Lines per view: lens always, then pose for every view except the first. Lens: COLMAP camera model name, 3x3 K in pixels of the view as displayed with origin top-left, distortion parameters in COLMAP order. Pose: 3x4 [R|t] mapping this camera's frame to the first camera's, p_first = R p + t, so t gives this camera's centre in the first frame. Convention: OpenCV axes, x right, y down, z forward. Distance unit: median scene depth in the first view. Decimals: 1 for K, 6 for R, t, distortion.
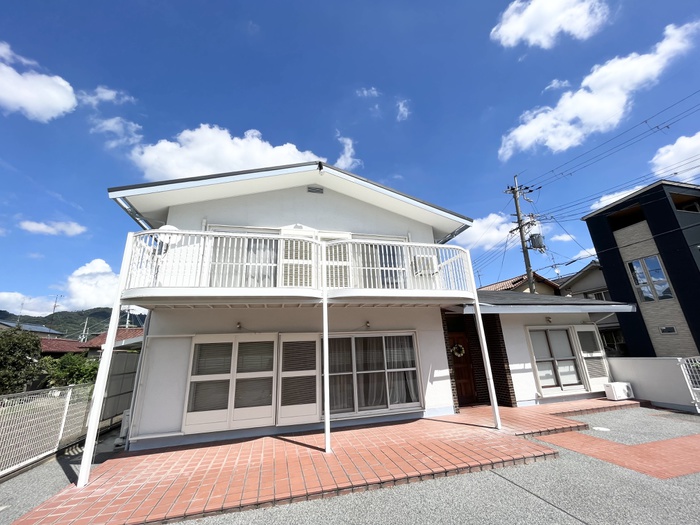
lens RADIAL K [[275.7, 0, 350.0], [0, 275.7, 262.5], [0, 0, 1]] dist [-0.000950, -0.000084]
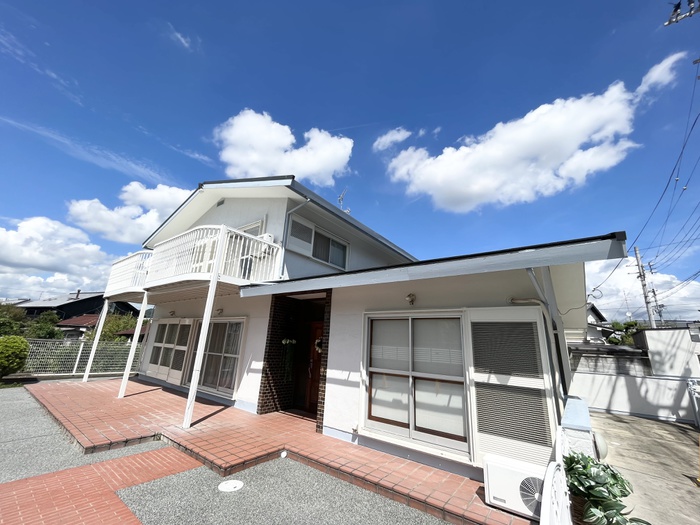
lens RADIAL K [[283.4, 0, 350.0], [0, 283.4, 262.5], [0, 0, 1]] dist [-0.000061, 0.000006]
pose [[0.626262, -0.146480, -0.765728, 1.195220], [0.168552, 0.984400, -0.050458, 0.166175], [0.761174, -0.097465, 0.641182, 0.645623]]
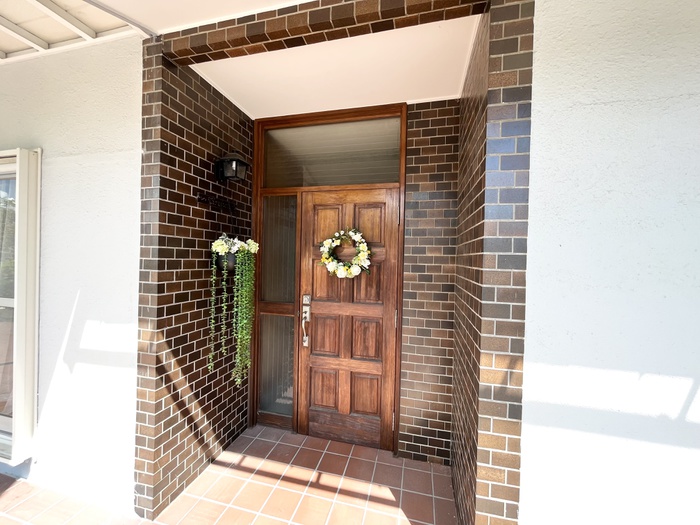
lens RADIAL K [[275.7, 0, 350.0], [0, 275.7, 262.5], [0, 0, 1]] dist [-0.000950, -0.000084]
pose [[0.878483, 0.068701, -0.472809, 0.576196], [0.089163, 0.948647, 0.303510, 0.279312], [0.469380, -0.308785, 0.827245, 0.880174]]
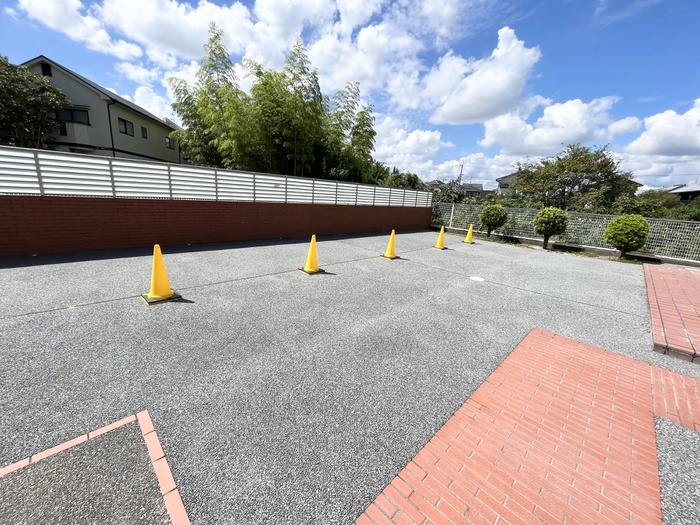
lens RADIAL K [[275.7, 0, 350.0], [0, 275.7, 262.5], [0, 0, 1]] dist [-0.000950, -0.000084]
pose [[-0.860149, 0.115551, -0.496781, 1.026177], [0.138820, 0.990267, -0.010023, 0.213566], [0.490788, -0.077585, -0.867818, 0.715675]]
